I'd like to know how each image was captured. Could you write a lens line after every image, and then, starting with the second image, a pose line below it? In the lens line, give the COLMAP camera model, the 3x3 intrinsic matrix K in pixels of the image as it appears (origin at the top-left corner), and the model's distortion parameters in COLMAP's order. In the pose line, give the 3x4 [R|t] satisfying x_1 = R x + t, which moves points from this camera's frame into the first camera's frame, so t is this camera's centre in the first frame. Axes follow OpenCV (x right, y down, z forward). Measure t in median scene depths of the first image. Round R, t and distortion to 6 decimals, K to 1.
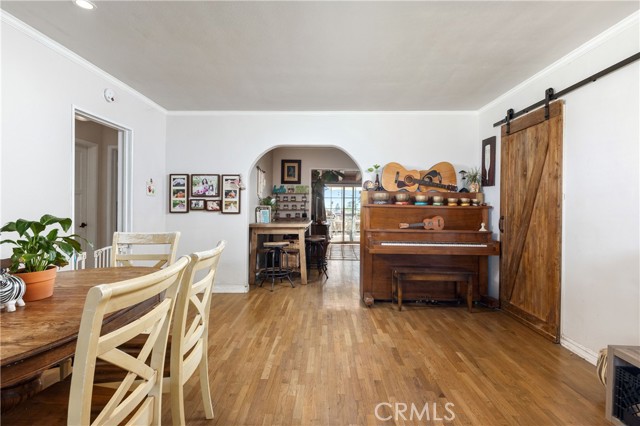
lens RADIAL K [[313.8, 0, 322.2], [0, 313.8, 208.1], [0, 0, 1]] dist [0.000421, 0.000081]
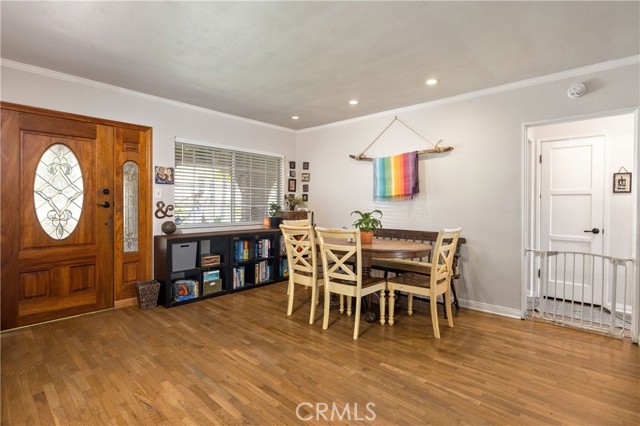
lens RADIAL K [[313.8, 0, 322.2], [0, 313.8, 208.1], [0, 0, 1]] dist [0.000421, 0.000081]
pose [[-0.668143, -0.000445, -0.744033, 0.421734], [-0.013071, 0.999853, 0.011140, -0.003297], [0.743918, 0.017168, -0.668050, 0.867955]]
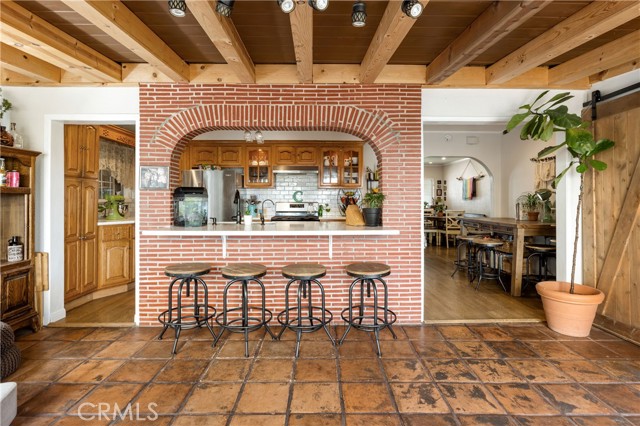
lens RADIAL K [[308.5, 0, 317.3], [0, 308.5, 198.1], [0, 0, 1]] dist [-0.001896, -0.000067]
pose [[-0.999992, -0.000660, -0.004068, 0.567608], [-0.000623, 0.999960, -0.008921, -0.012331], [0.004074, -0.008918, -0.999952, 2.598417]]
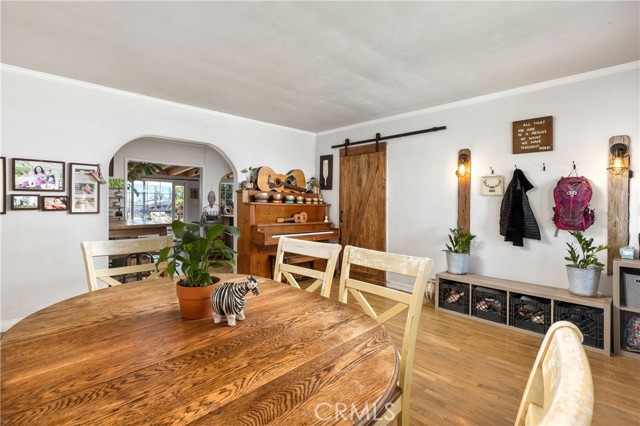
lens RADIAL K [[309.5, 0, 317.4], [0, 309.5, 203.1], [0, 0, 1]] dist [0.000313, -0.000170]
pose [[0.712219, 0.001005, 0.701957, -0.482540], [0.000055, 0.999999, -0.001488, -0.008583], [-0.701957, 0.001098, 0.712218, 0.051451]]
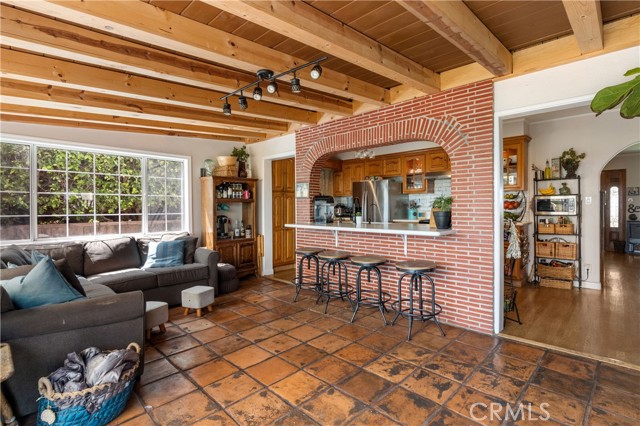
lens RADIAL K [[301.3, 0, 330.3], [0, 301.3, 208.7], [0, 0, 1]] dist [0.000117, 0.000213]
pose [[-0.735148, -0.001741, 0.677905, 0.130874], [0.007019, 0.999924, 0.010180, -0.011103], [-0.677870, 0.012242, -0.735079, 2.602418]]
